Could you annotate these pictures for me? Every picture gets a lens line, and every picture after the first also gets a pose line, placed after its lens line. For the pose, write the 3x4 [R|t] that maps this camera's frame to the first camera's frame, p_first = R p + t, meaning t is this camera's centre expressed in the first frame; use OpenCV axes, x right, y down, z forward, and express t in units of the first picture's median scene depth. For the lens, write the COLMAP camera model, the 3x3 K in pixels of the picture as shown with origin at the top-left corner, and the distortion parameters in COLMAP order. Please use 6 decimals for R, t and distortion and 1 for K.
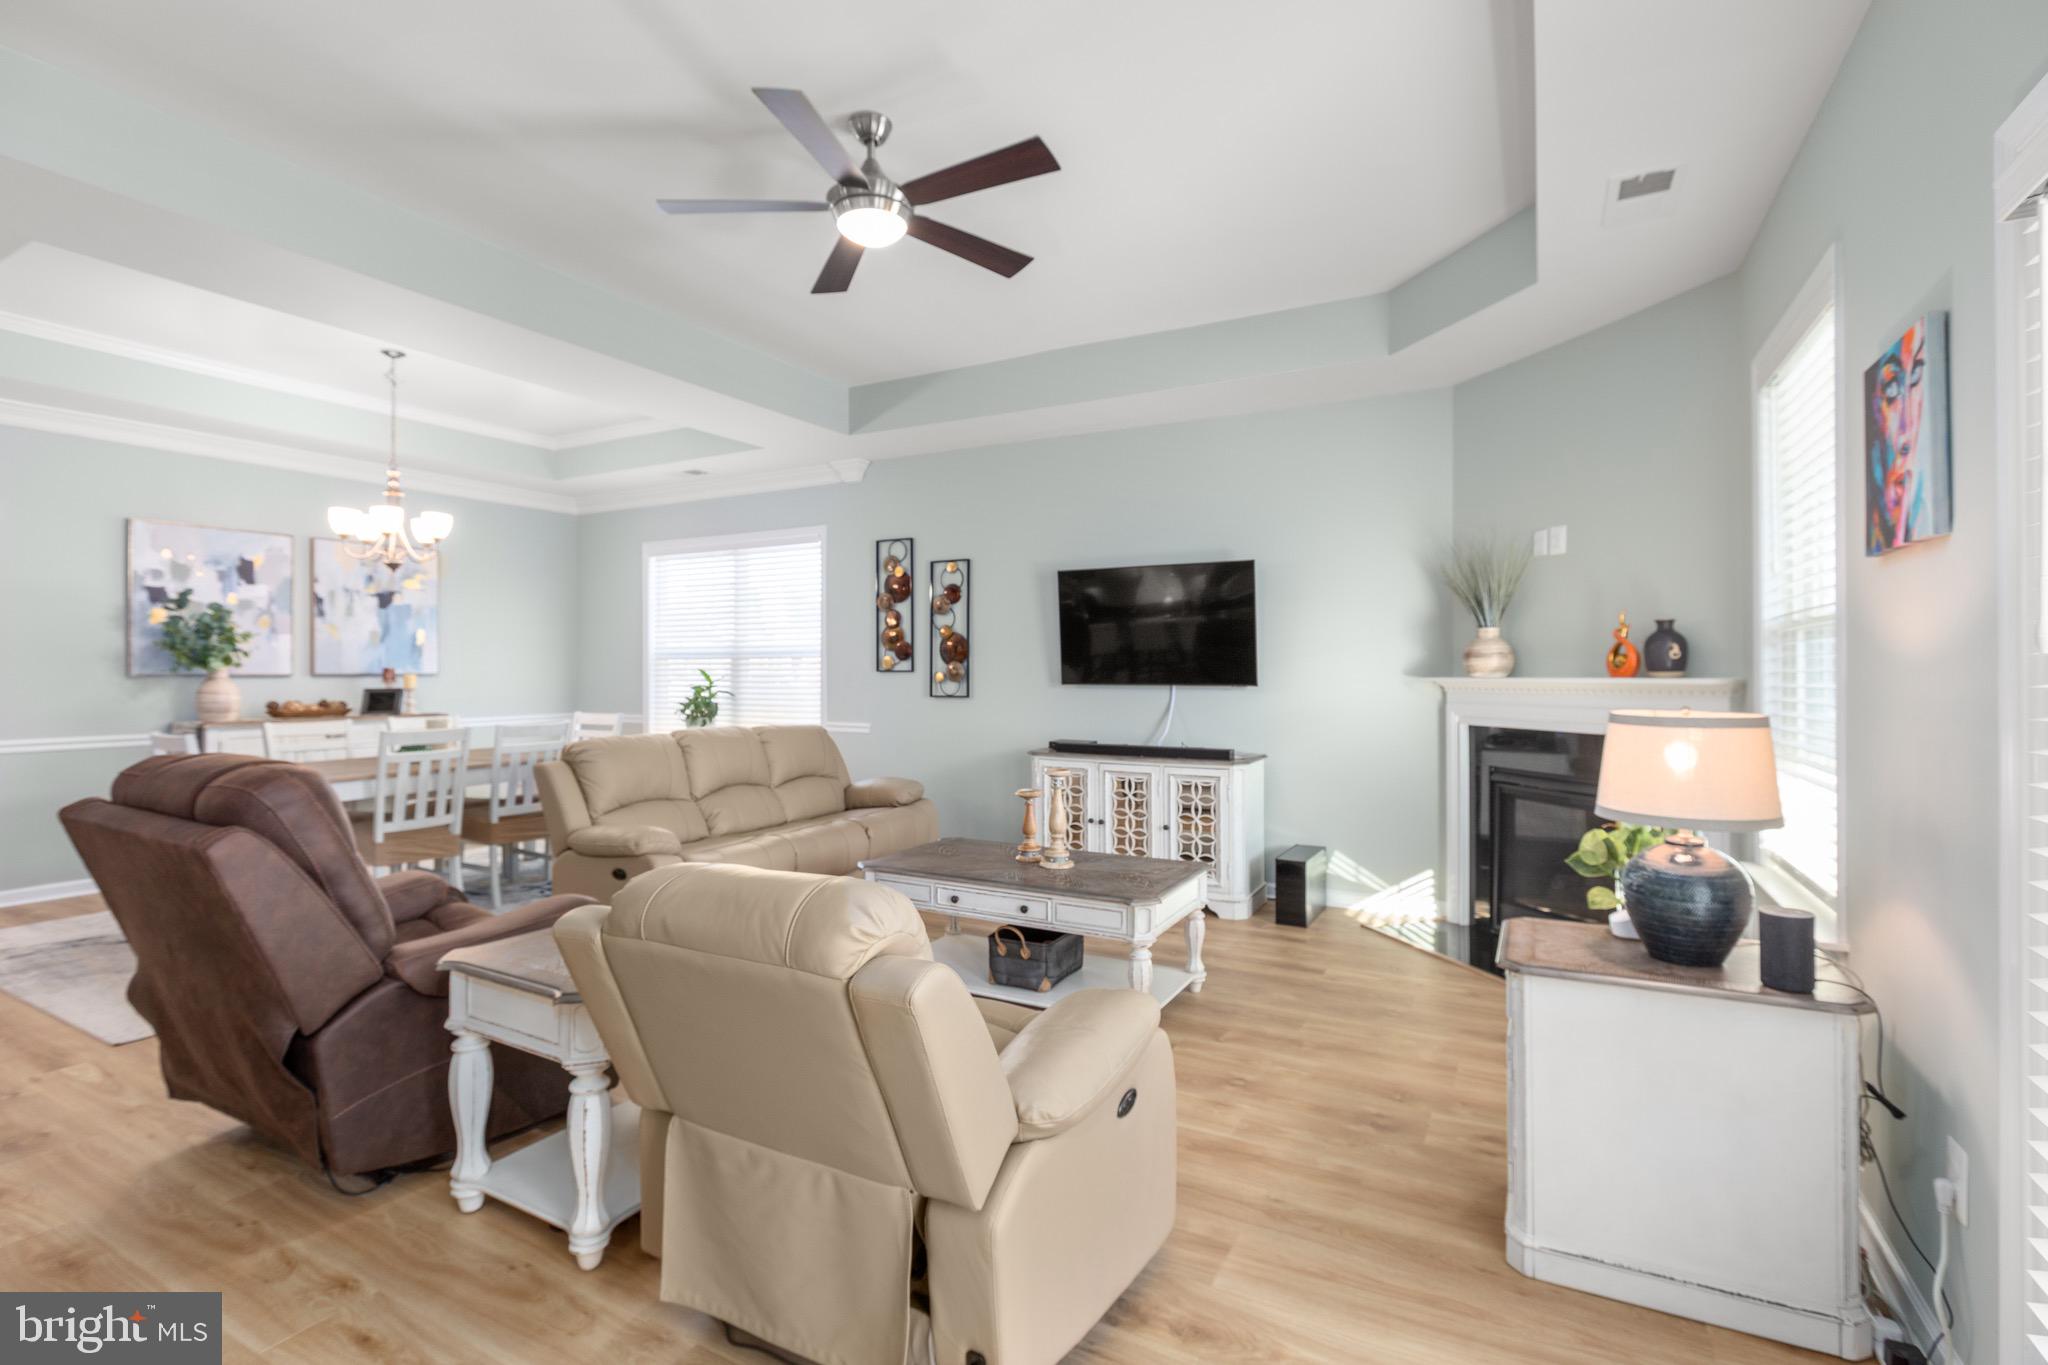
lens RADIAL K [[950.6, 0, 1025.9], [0, 950.6, 670.6], [0, 0, 1]] dist [-0.002432, 0.002284]
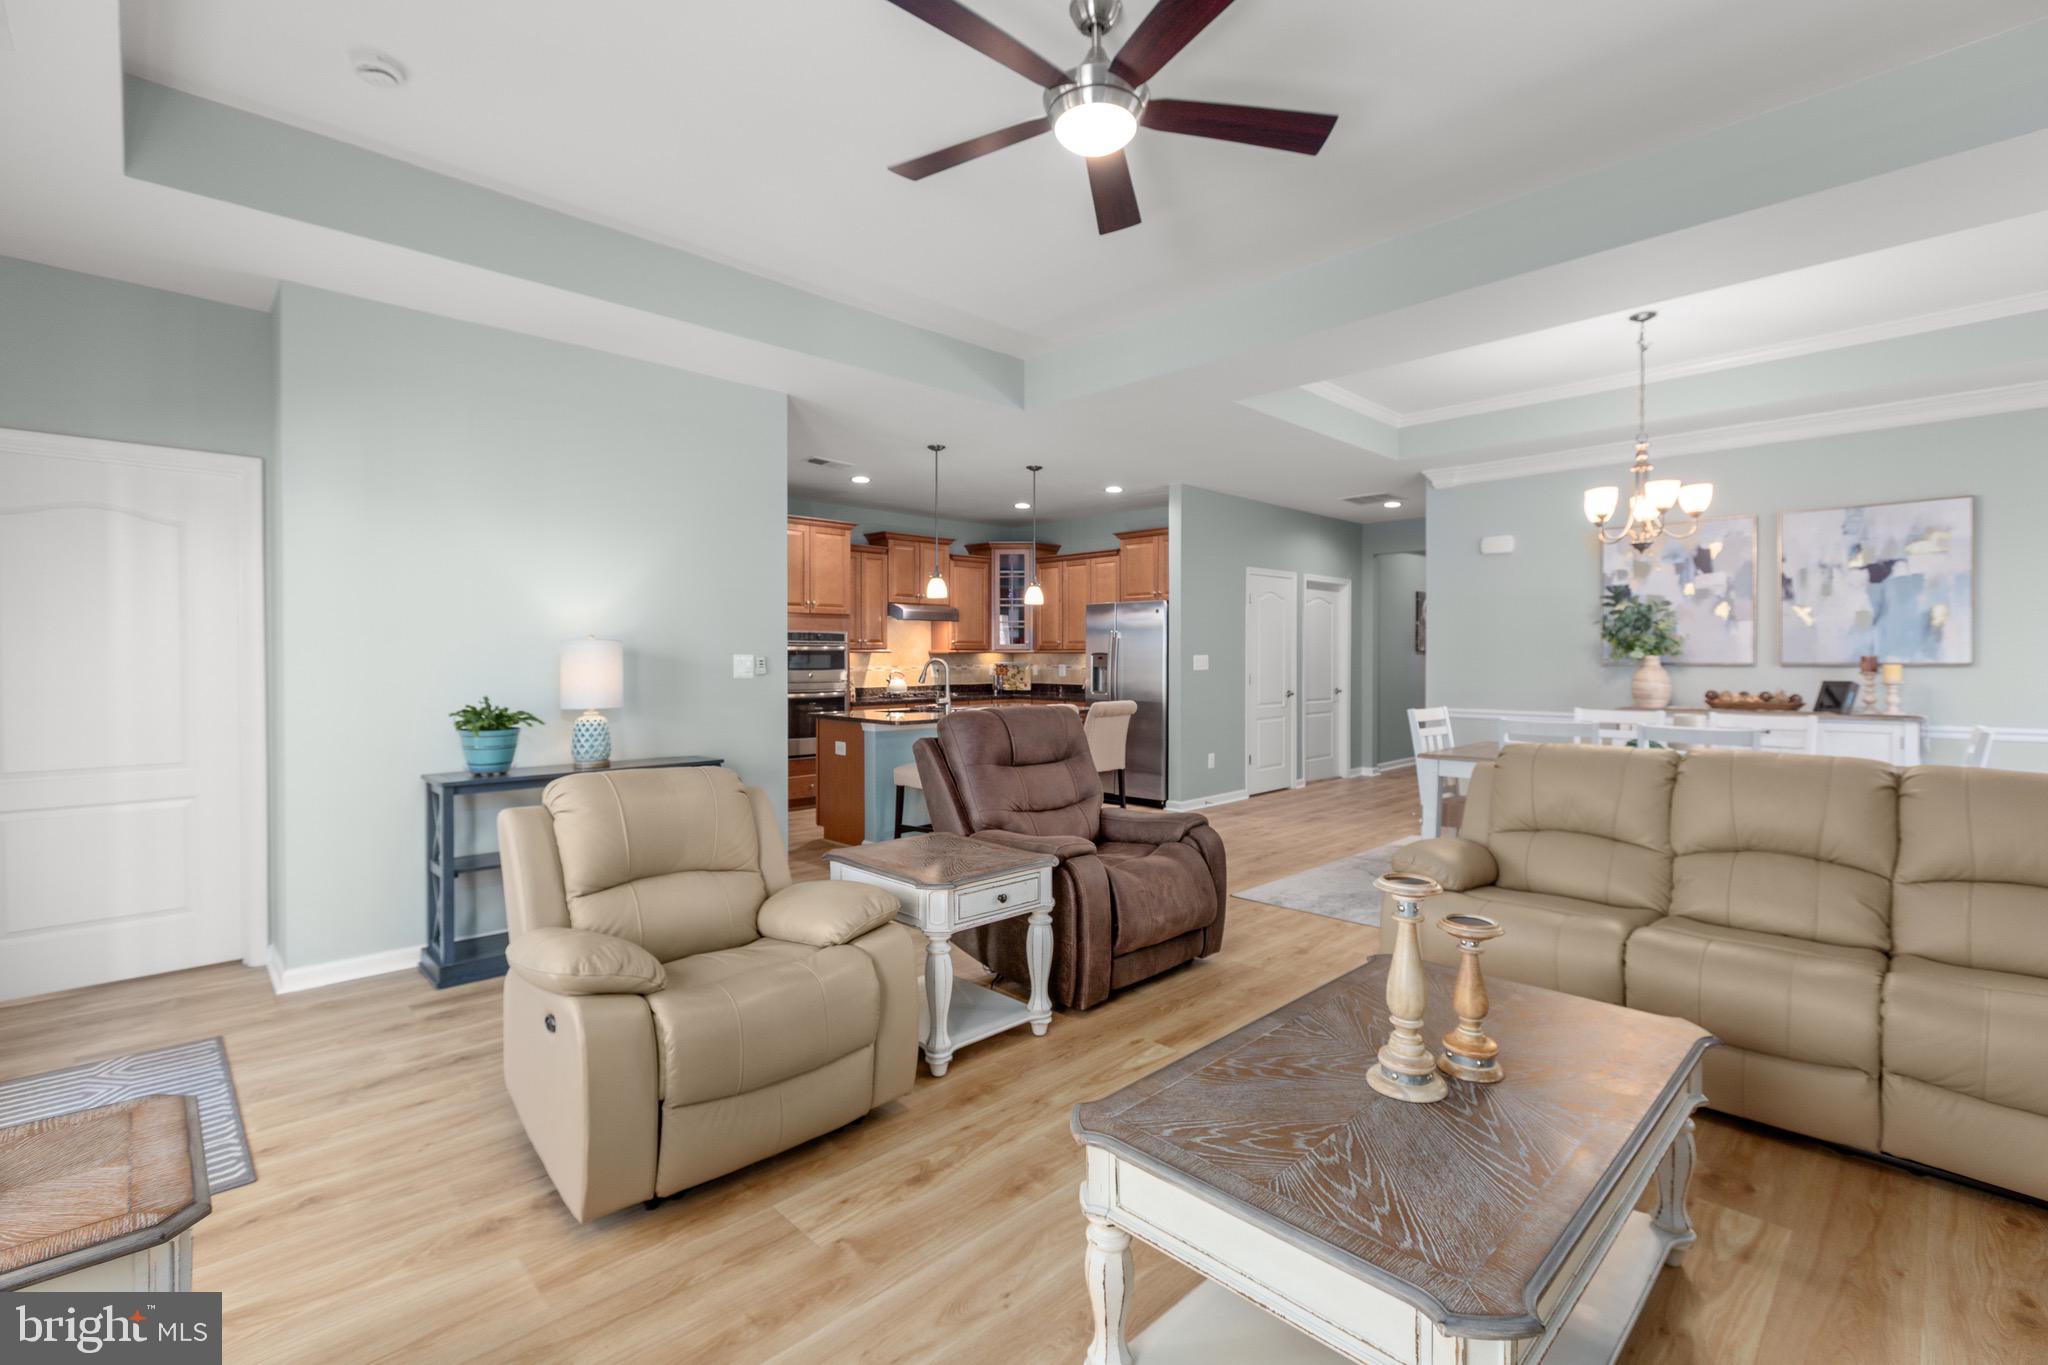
lens RADIAL K [[914.6, 0, 1011.7], [0, 914.6, 669.5], [0, 0, 1]] dist [0.000808, -0.001130]
pose [[-0.294785, 0.011148, -0.955498, 0.311712], [0.001526, 0.999936, 0.011196, -0.001343], [0.955562, 0.001842, -0.294784, 0.574141]]
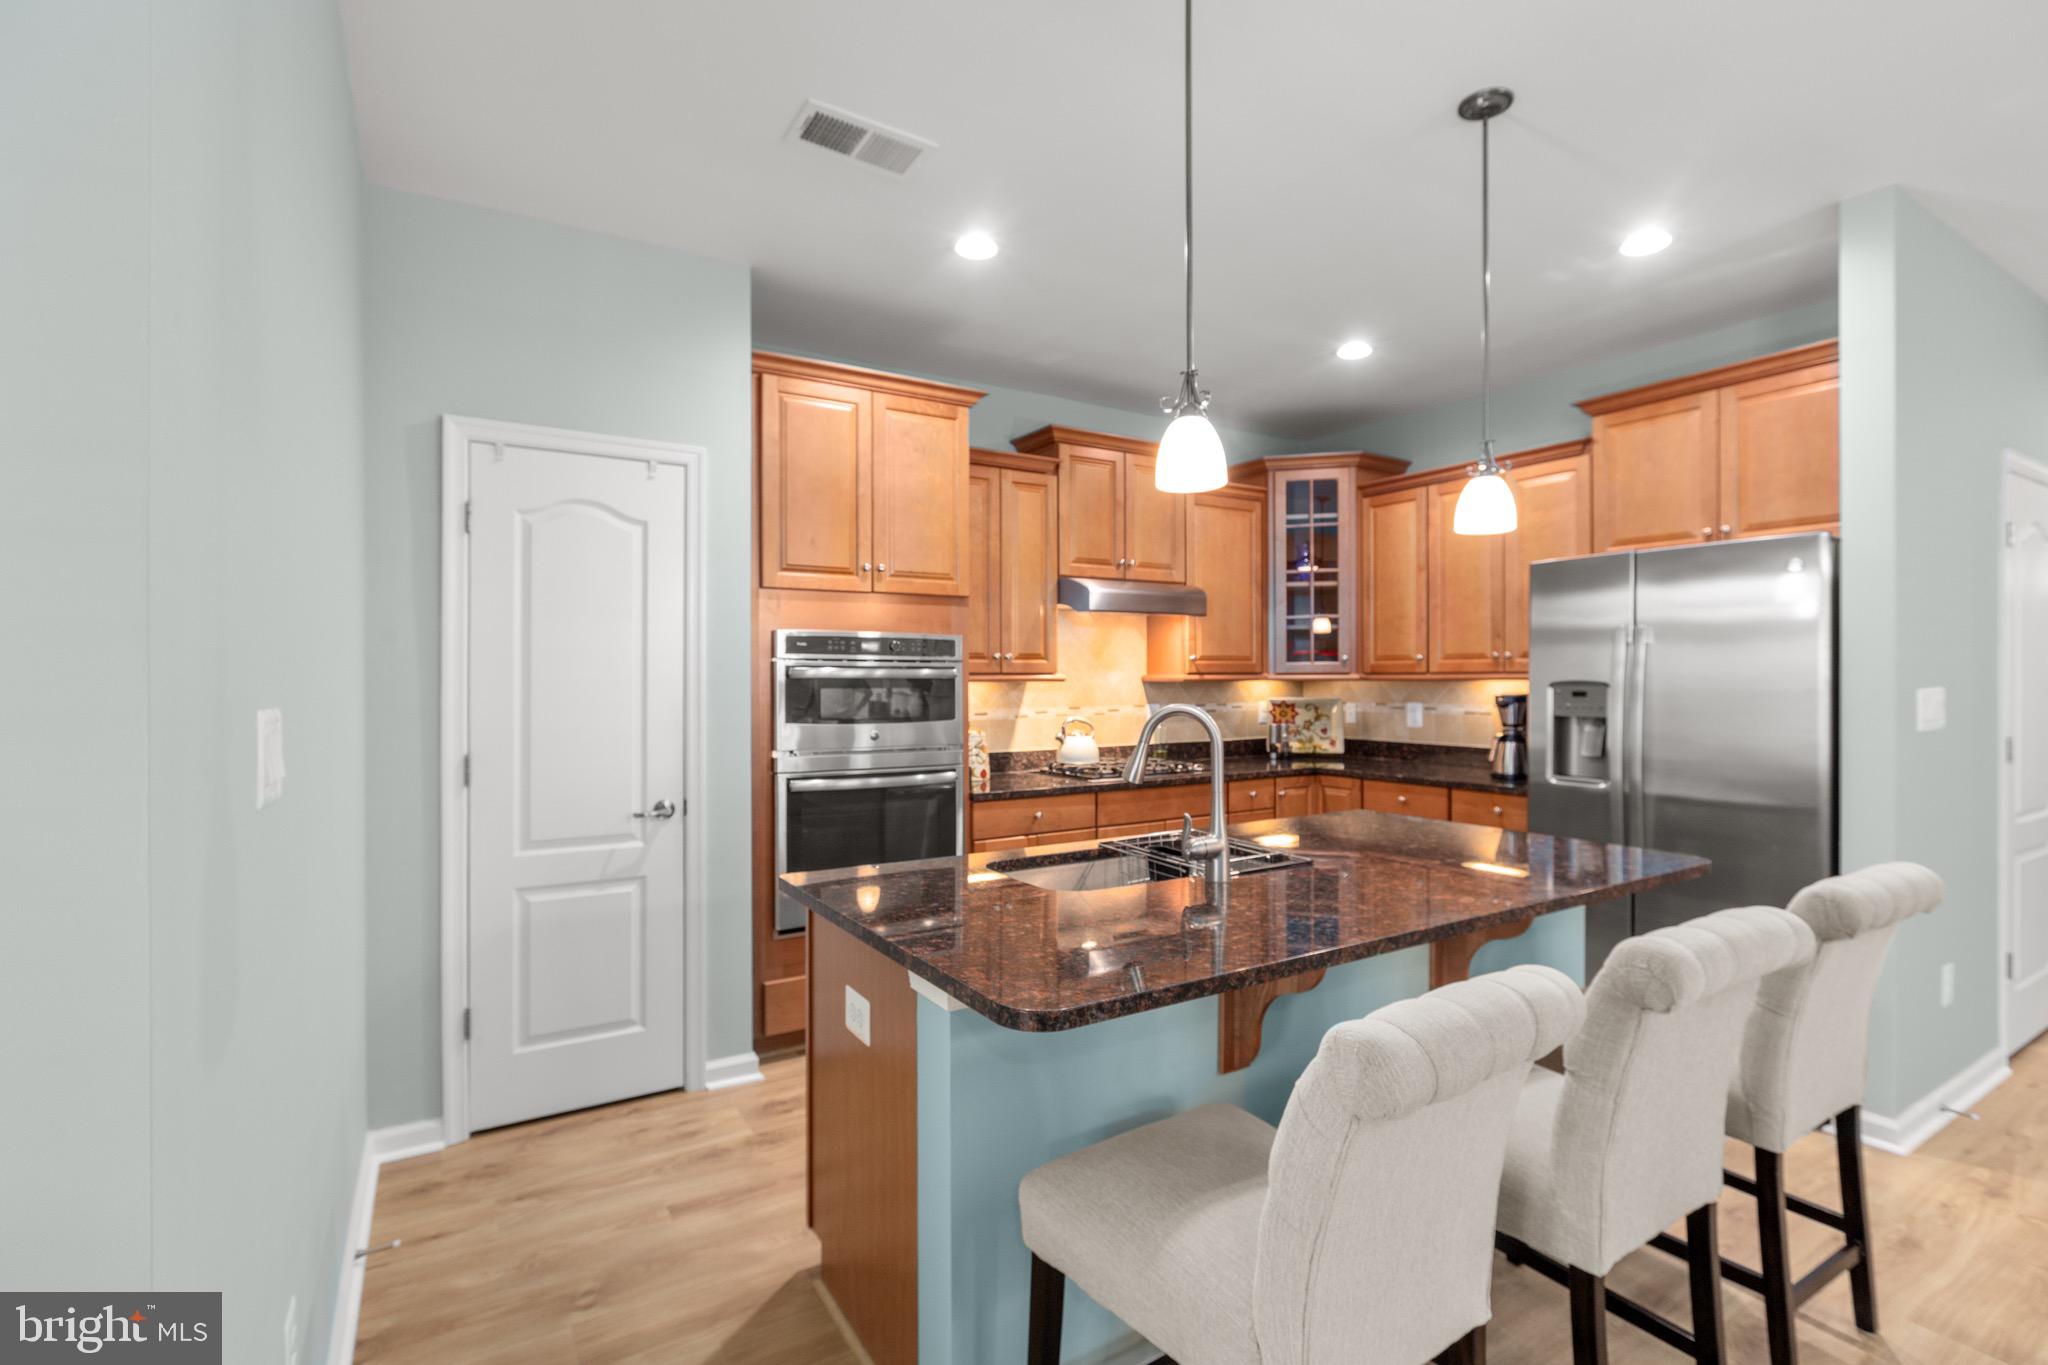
lens RADIAL K [[950.6, 0, 1021.5], [0, 950.6, 681.9], [0, 0, 1]] dist [-0.002432, 0.002284]
pose [[-0.483986, -0.000668, -0.875075, -0.351990], [0.002802, 0.999993, -0.002313, -0.009411], [0.875071, -0.003572, -0.483981, 0.291895]]
